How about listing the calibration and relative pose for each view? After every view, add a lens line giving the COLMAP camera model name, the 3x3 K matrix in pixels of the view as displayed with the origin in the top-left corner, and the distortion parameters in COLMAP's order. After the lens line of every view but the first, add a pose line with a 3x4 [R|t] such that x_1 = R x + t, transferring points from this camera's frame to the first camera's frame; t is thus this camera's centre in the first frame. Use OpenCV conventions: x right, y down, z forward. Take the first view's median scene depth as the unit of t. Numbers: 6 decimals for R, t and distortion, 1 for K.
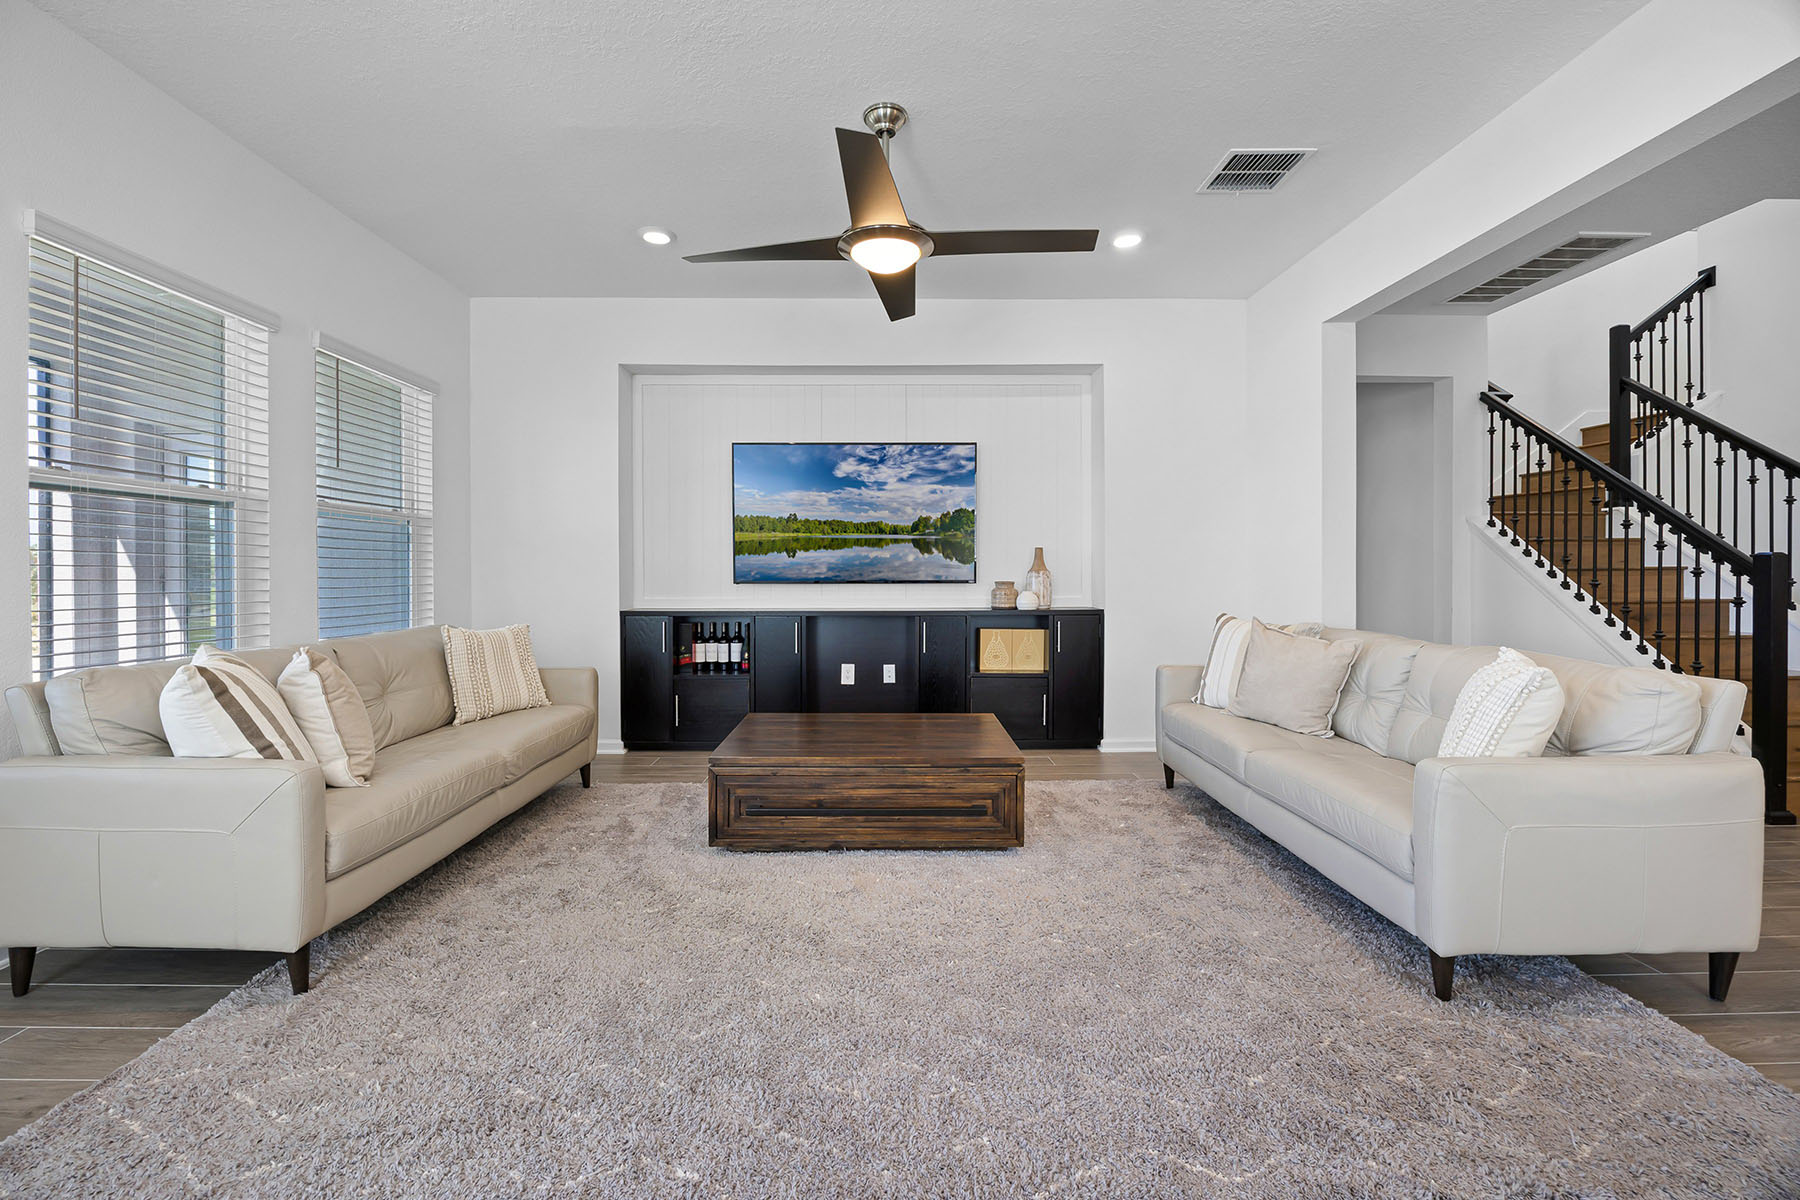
lens RADIAL K [[781.4, 0, 884.2], [0, 781.4, 579.0], [0, 0, 1]] dist [-0.008646, 0.000209]
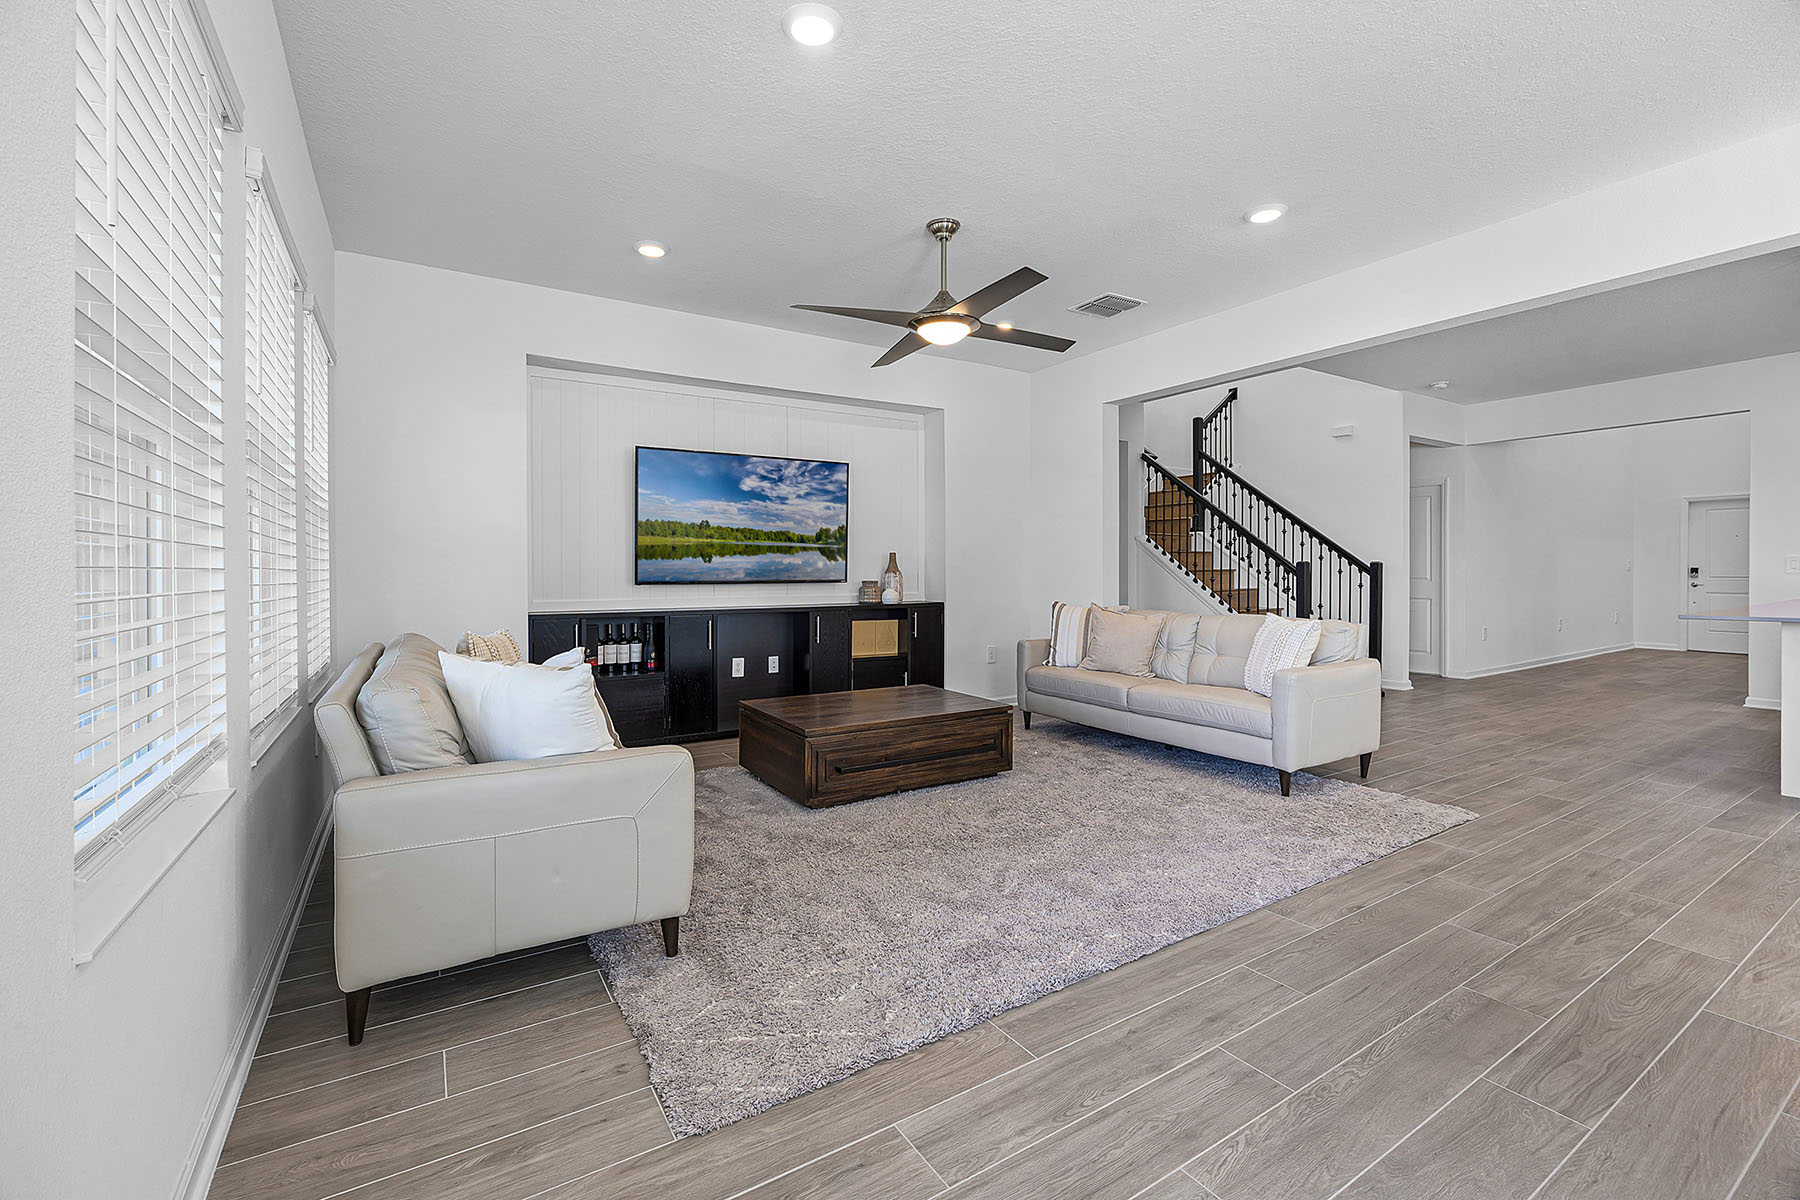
lens RADIAL K [[781.4, 0, 884.2], [0, 781.4, 579.0], [0, 0, 1]] dist [-0.008646, 0.000209]
pose [[0.858059, -0.010728, 0.513438, -0.471092], [0.010595, 0.999939, 0.003186, -0.004678], [-0.513441, 0.002706, 0.858121, -0.057257]]
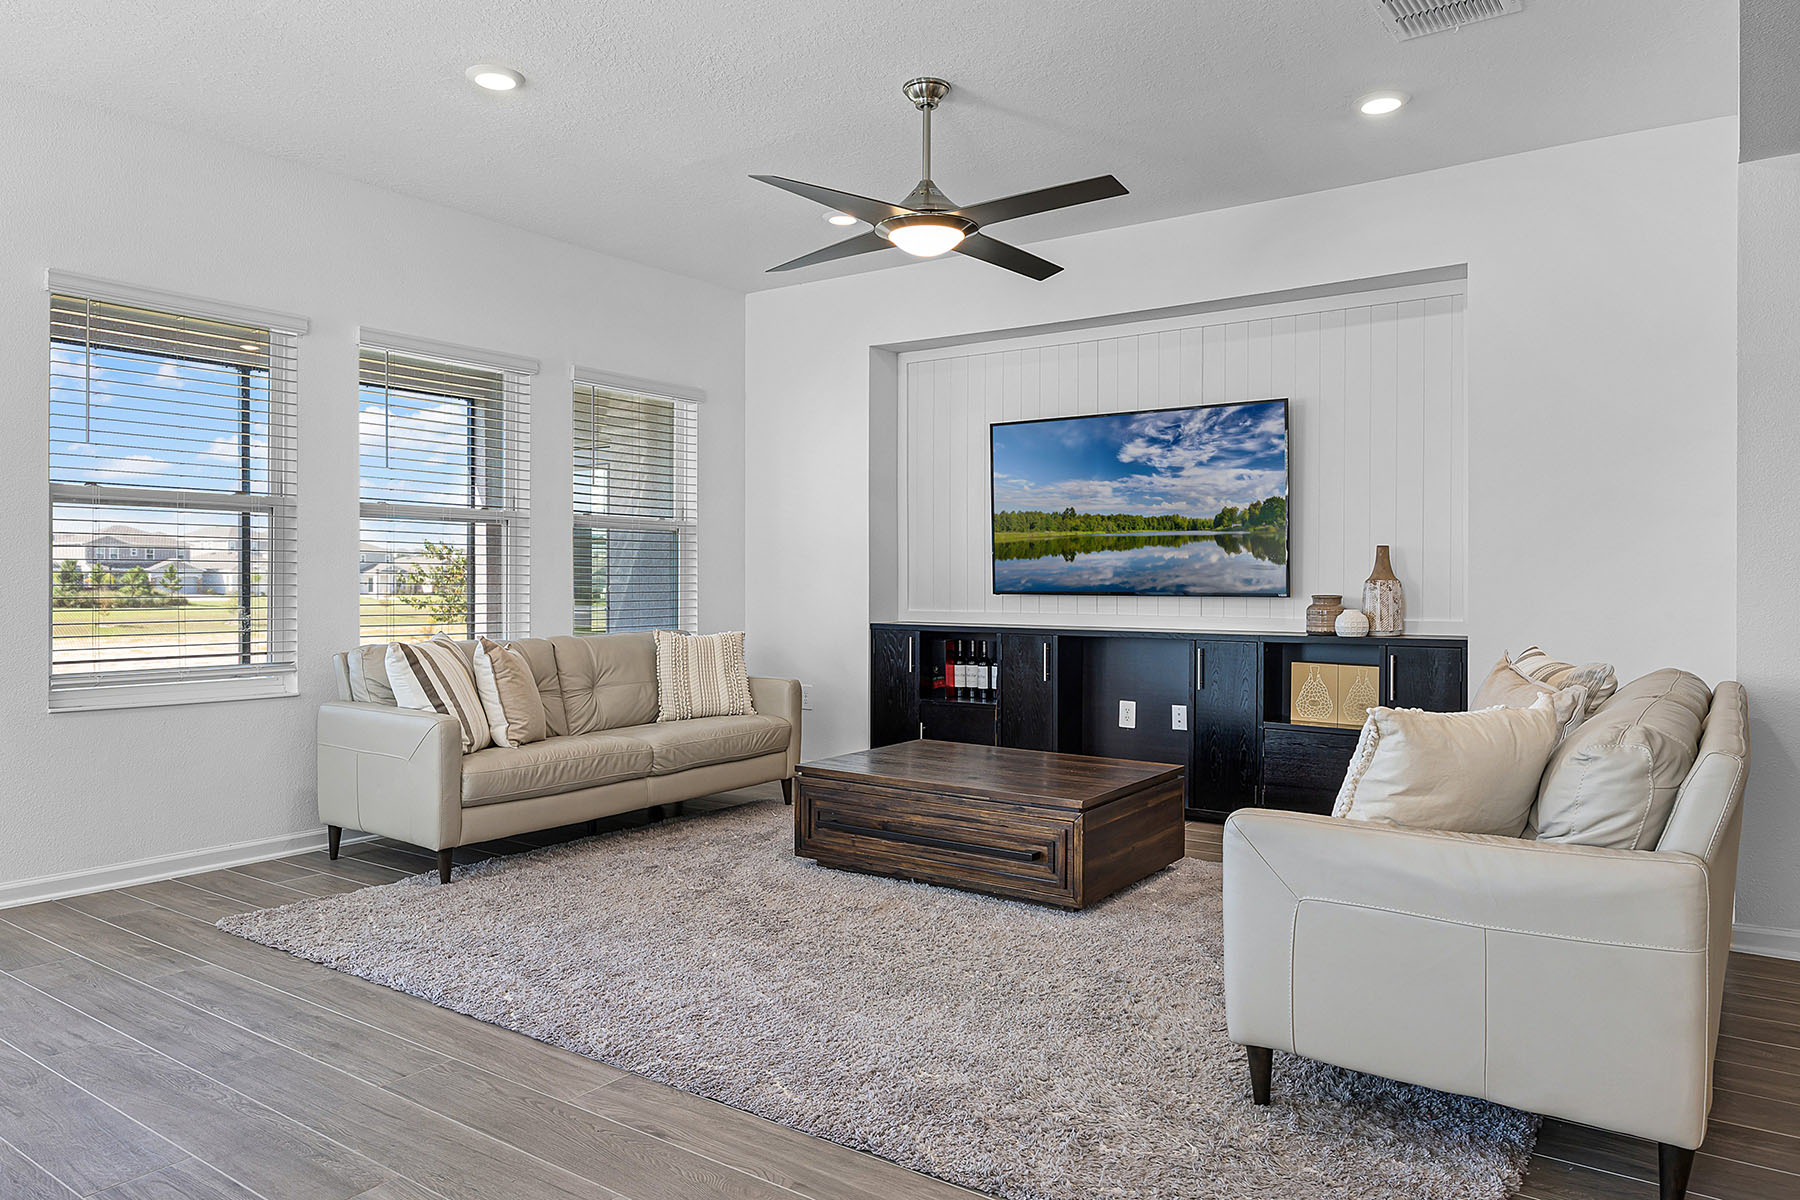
lens RADIAL K [[1197.6, 0, 900.0], [0, 1197.6, 600.0], [0, 0, 1]] dist [-0.096101, 0.058899]
pose [[0.819917, 0.017104, -0.572227, 0.479869], [-0.013564, 0.999853, 0.010451, -0.000765], [0.572322, -0.000808, 0.820028, -0.109517]]
